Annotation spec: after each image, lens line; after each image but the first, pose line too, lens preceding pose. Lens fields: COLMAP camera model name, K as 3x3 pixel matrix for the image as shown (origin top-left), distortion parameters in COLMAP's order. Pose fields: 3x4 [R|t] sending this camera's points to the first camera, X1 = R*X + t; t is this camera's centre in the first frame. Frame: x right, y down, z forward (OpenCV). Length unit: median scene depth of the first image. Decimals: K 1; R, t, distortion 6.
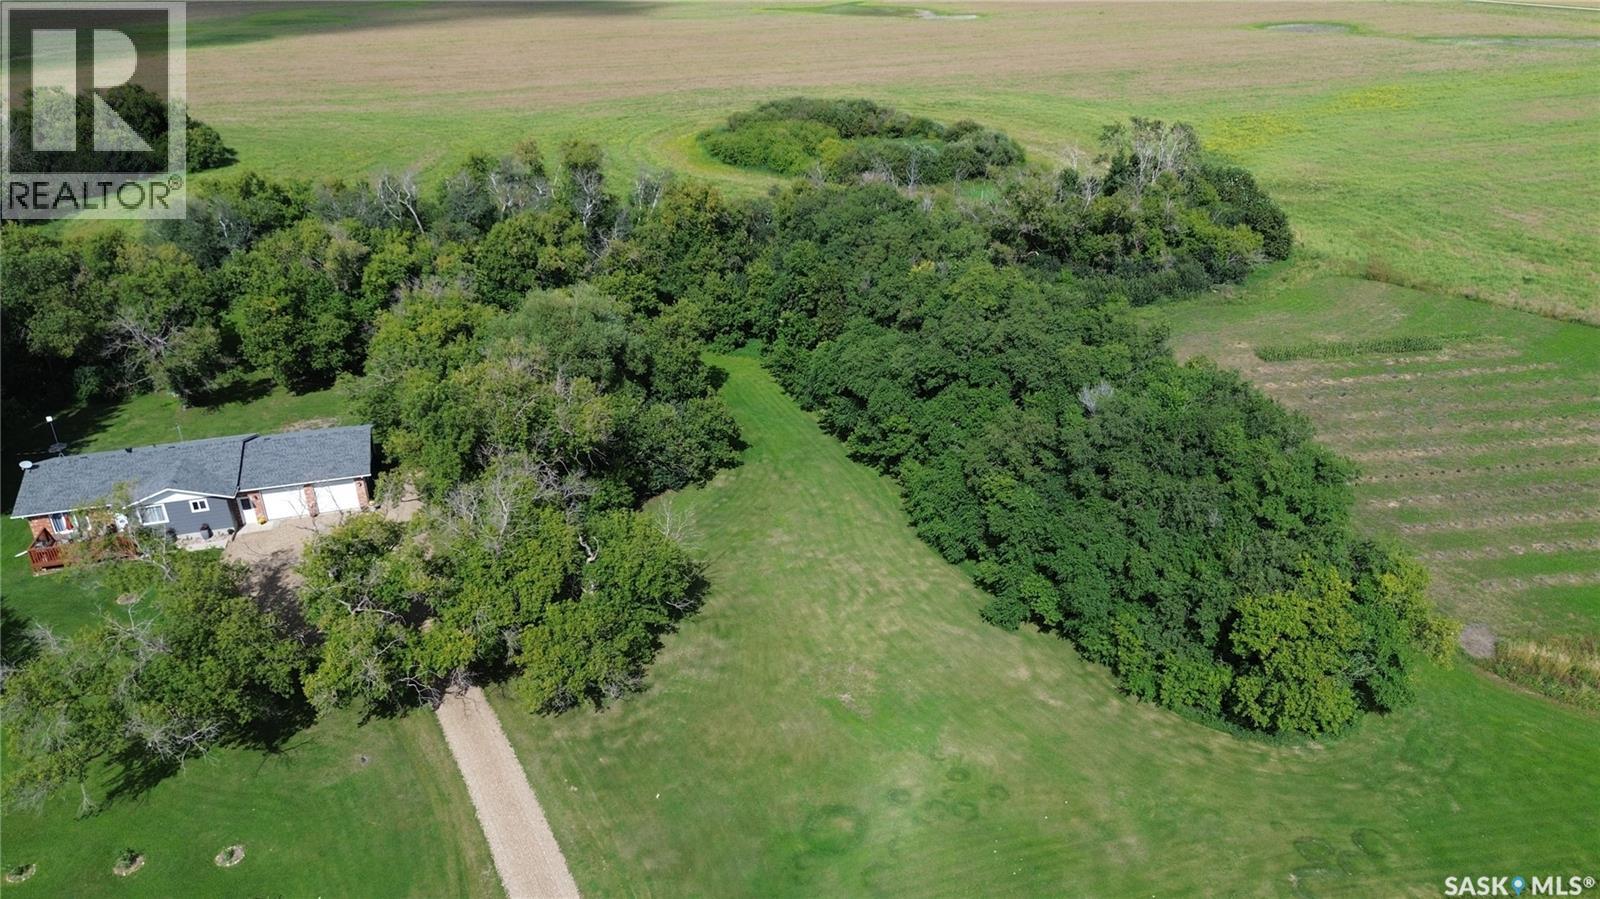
lens RADIAL K [[1146.0, 0, 793.3], [0, 1146.0, 451.4], [0, 0, 1]] dist [0.074470, -0.071409]
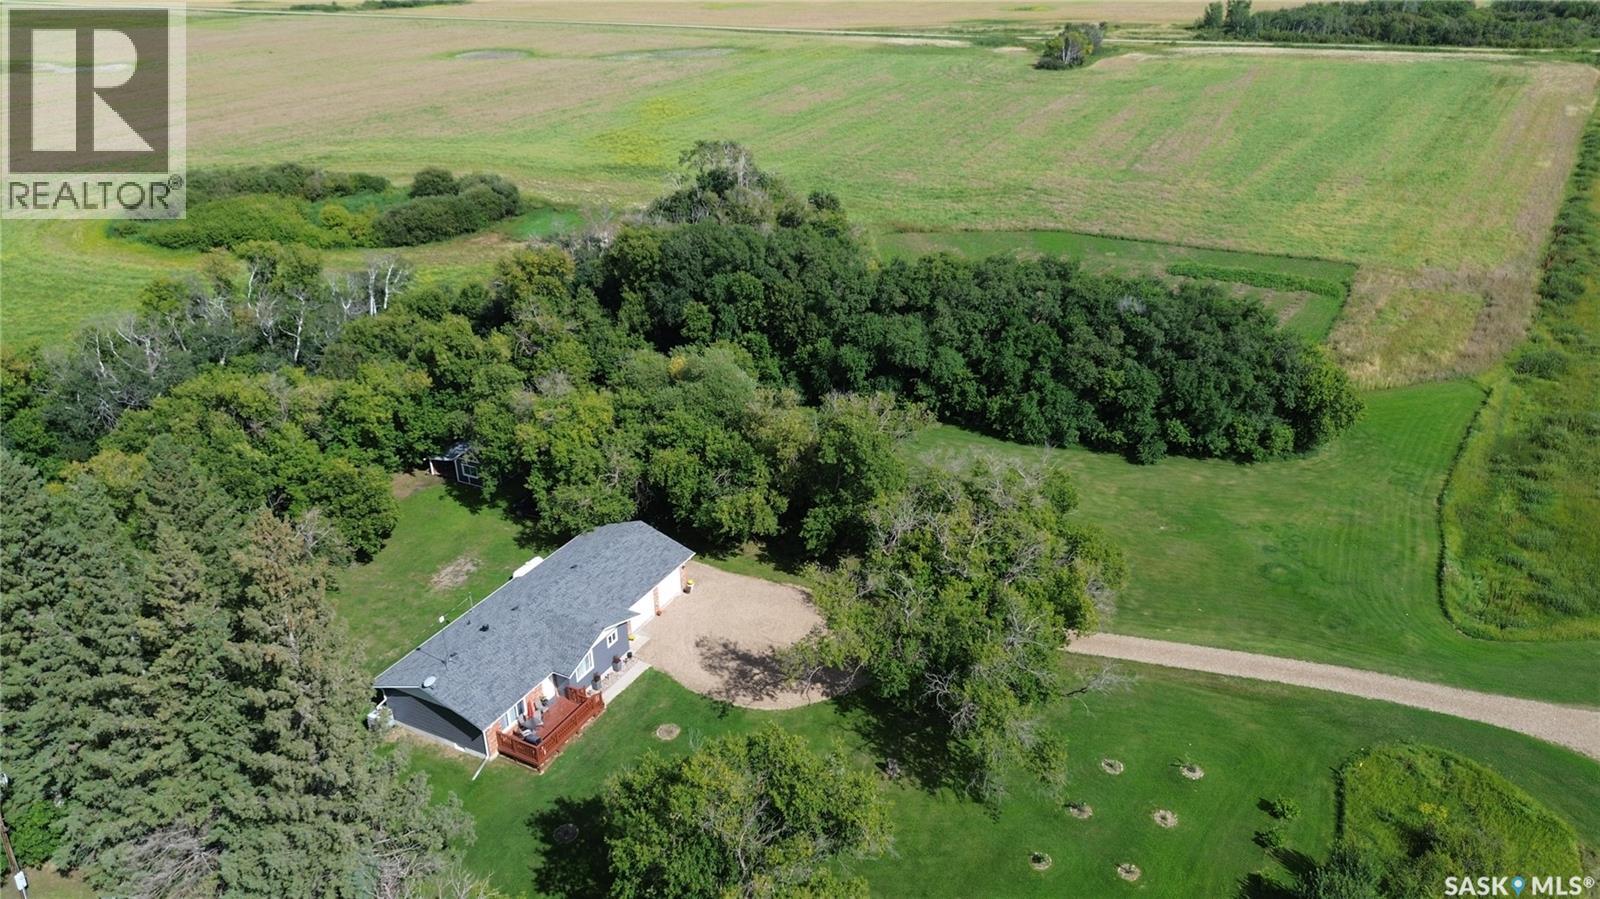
lens RADIAL K [[1146.0, 0, 802.7], [0, 1146.0, 447.2], [0, 0, 1]] dist [0.074470, -0.071409]
pose [[0.676276, -0.306668, 0.669781, -1.176360], [0.319149, 0.941438, 0.108806, -0.184786], [-0.663924, 0.140177, 0.734544, 0.198409]]
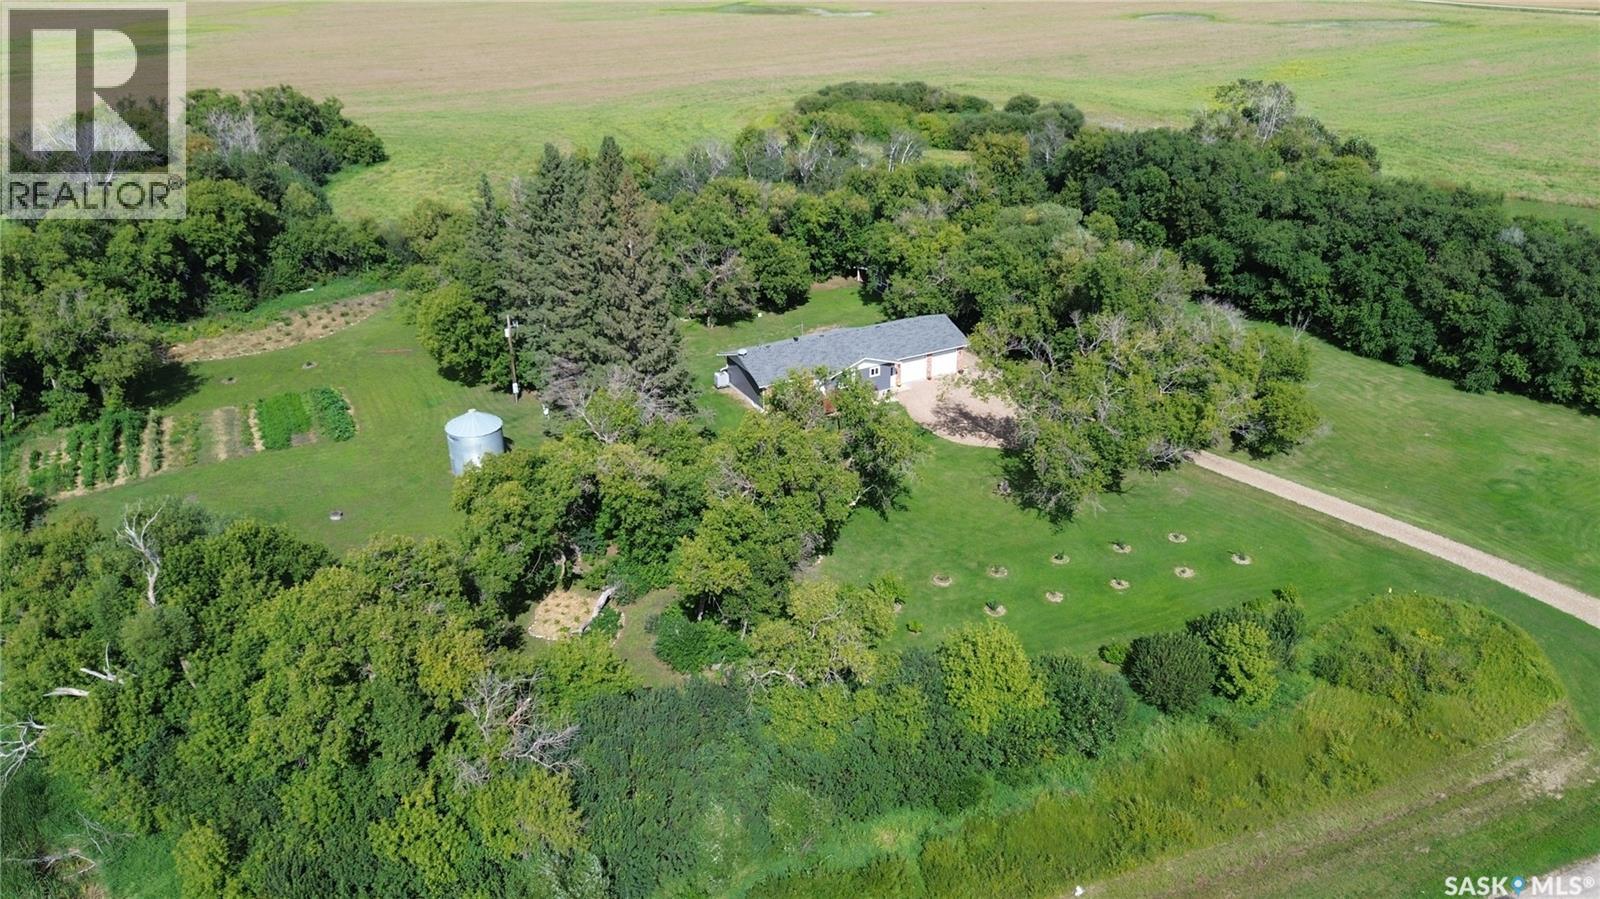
lens RADIAL K [[1146.0, 0, 797.0], [0, 1146.0, 458.0], [0, 0, 1]] dist [0.074470, -0.071409]
pose [[0.977057, -0.091945, 0.192110, -1.016875], [0.091644, 0.995737, 0.010472, 0.145970], [-0.192254, 0.007374, 0.981317, -0.326143]]
